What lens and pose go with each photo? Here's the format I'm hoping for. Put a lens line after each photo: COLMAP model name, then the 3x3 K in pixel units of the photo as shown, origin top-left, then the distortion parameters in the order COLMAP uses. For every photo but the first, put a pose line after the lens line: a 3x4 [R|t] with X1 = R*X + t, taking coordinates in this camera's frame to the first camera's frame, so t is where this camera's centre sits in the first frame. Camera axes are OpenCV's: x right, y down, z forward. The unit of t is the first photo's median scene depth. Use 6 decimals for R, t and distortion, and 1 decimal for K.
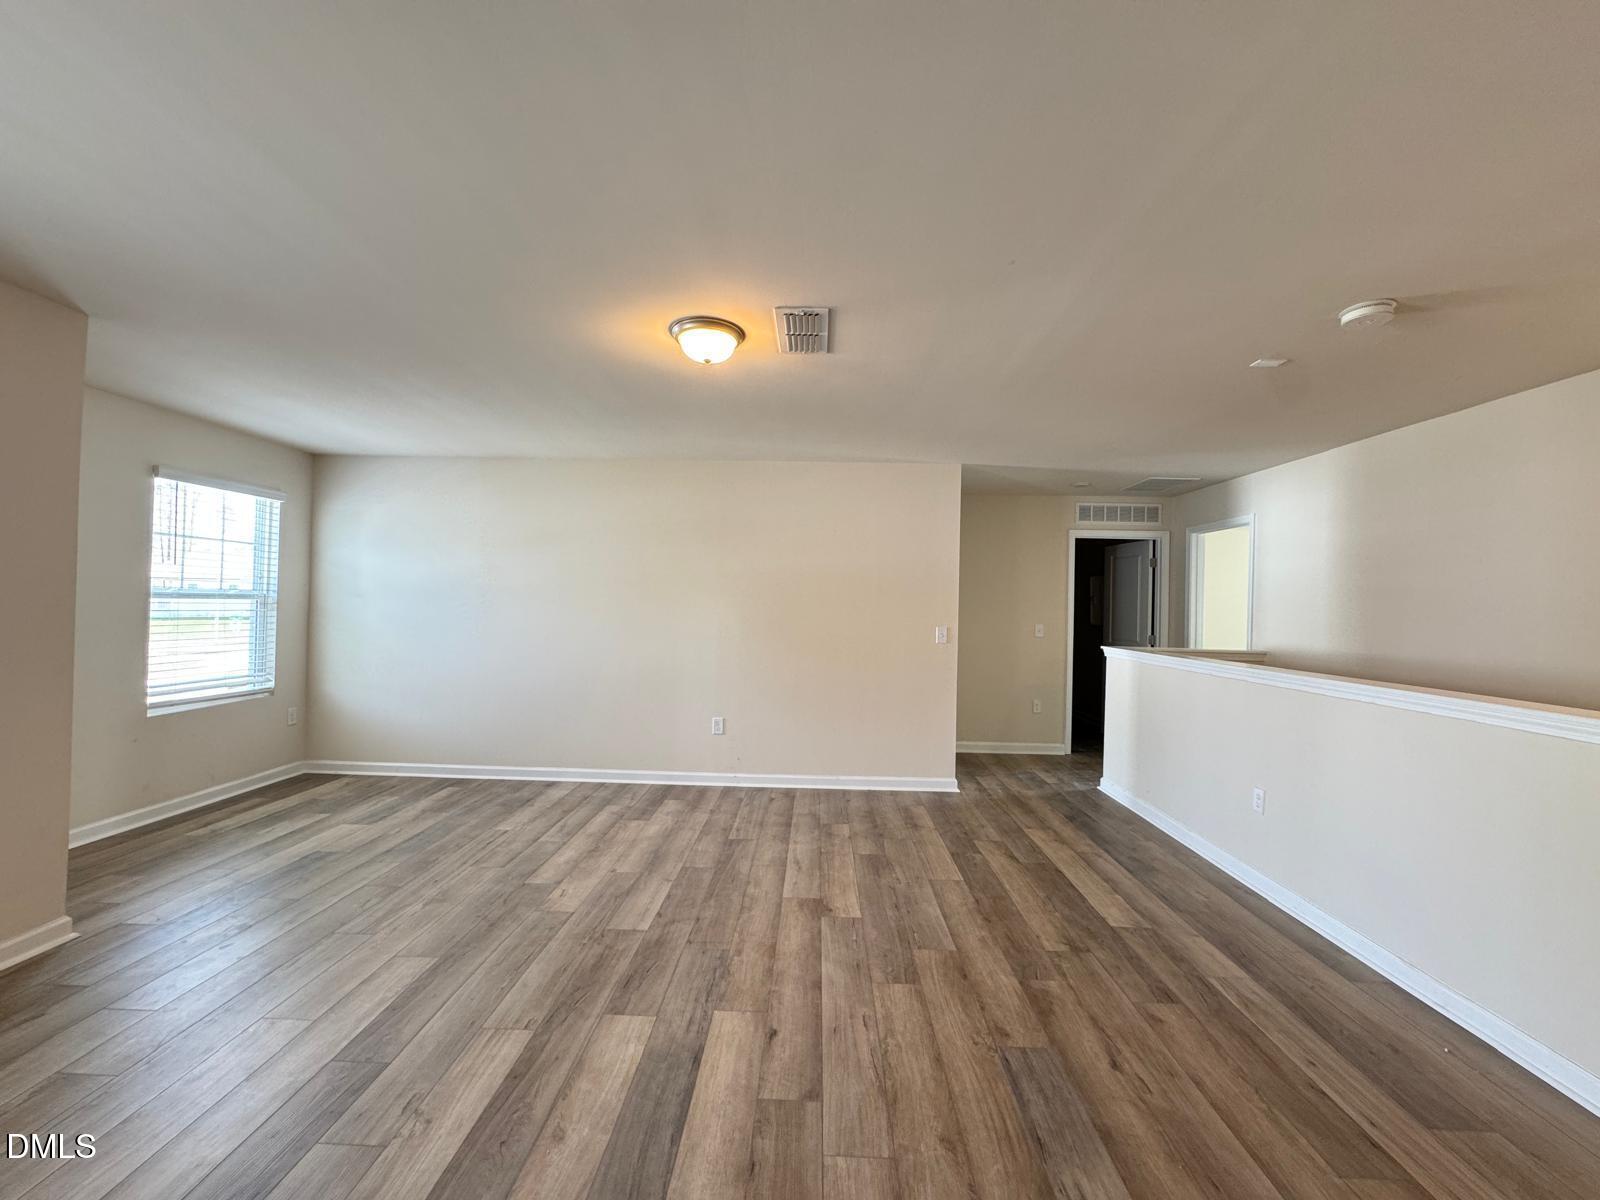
lens RADIAL K [[639.8, 0, 800.0], [0, 639.8, 600.0], [0, 0, 1]] dist [-0.002069, 0.000741]
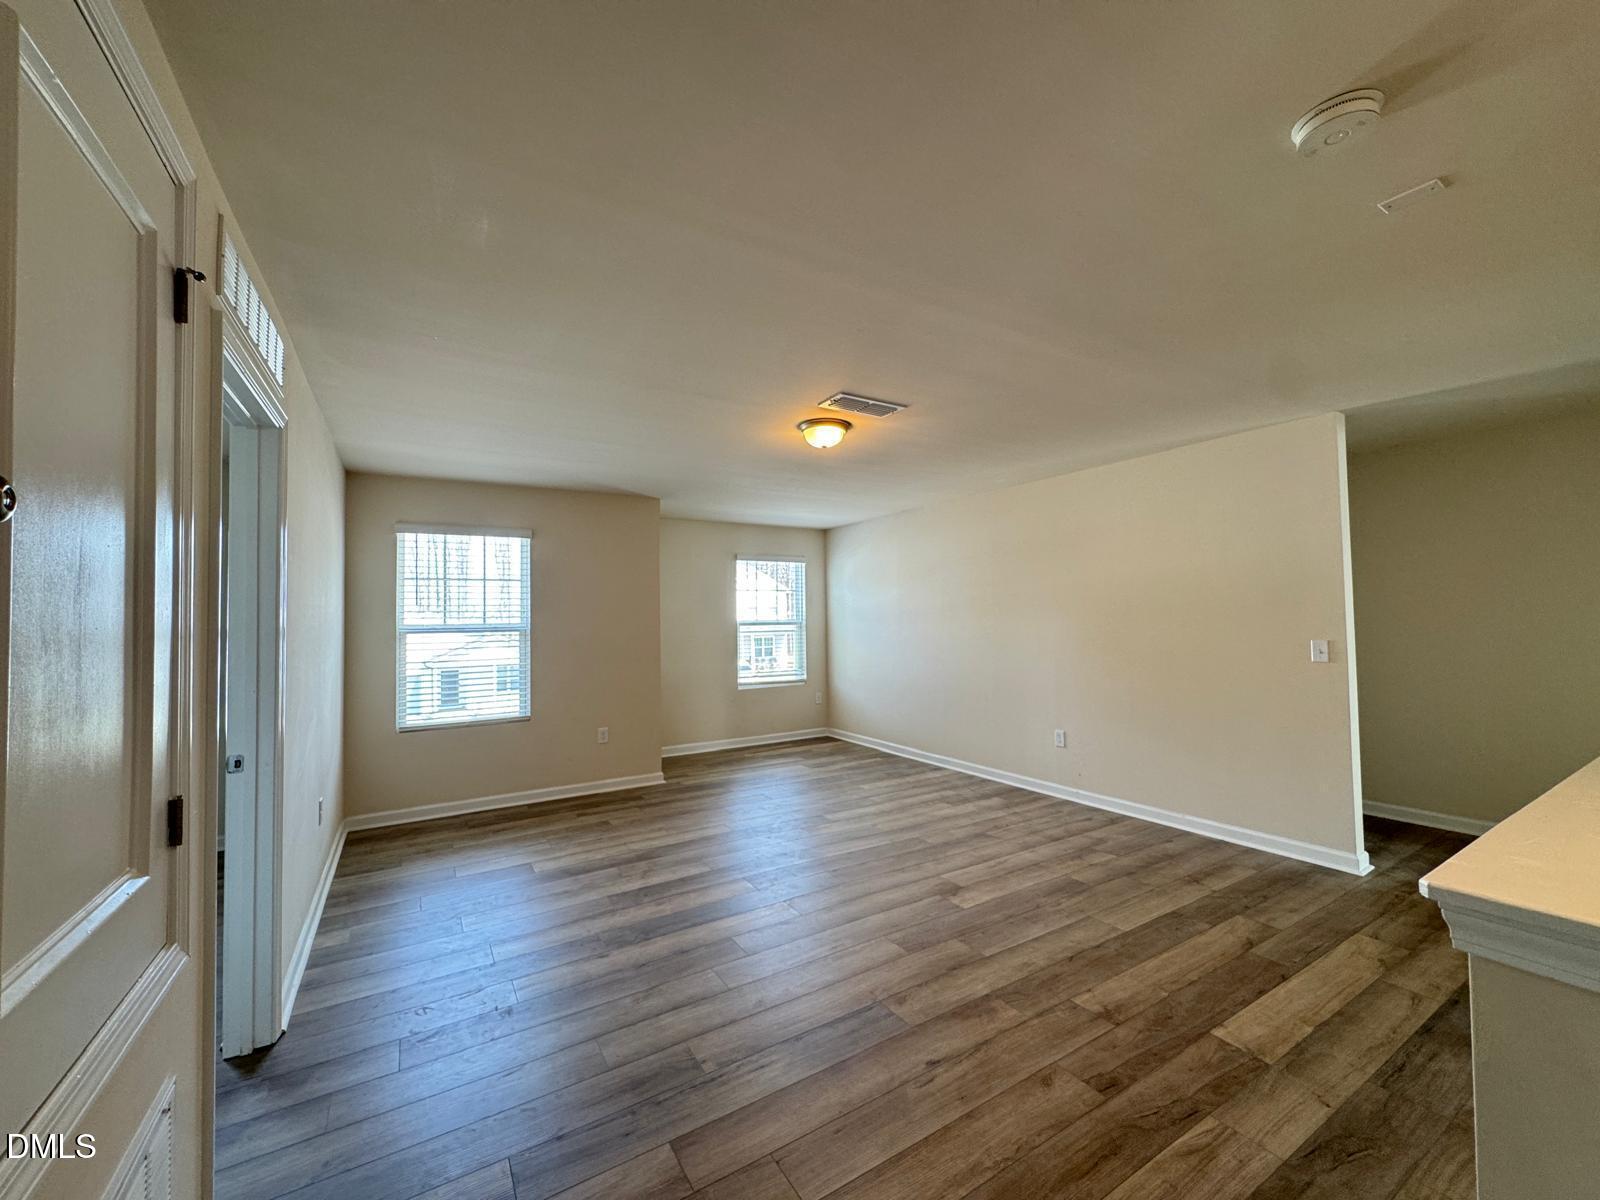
lens RADIAL K [[639.8, 0, 800.0], [0, 639.8, 600.0], [0, 0, 1]] dist [-0.002069, 0.000741]
pose [[0.544452, -0.055679, -0.836942, 0.644137], [0.035315, 0.998431, -0.043449, 0.009212], [0.838048, -0.005901, 0.545564, 0.131504]]
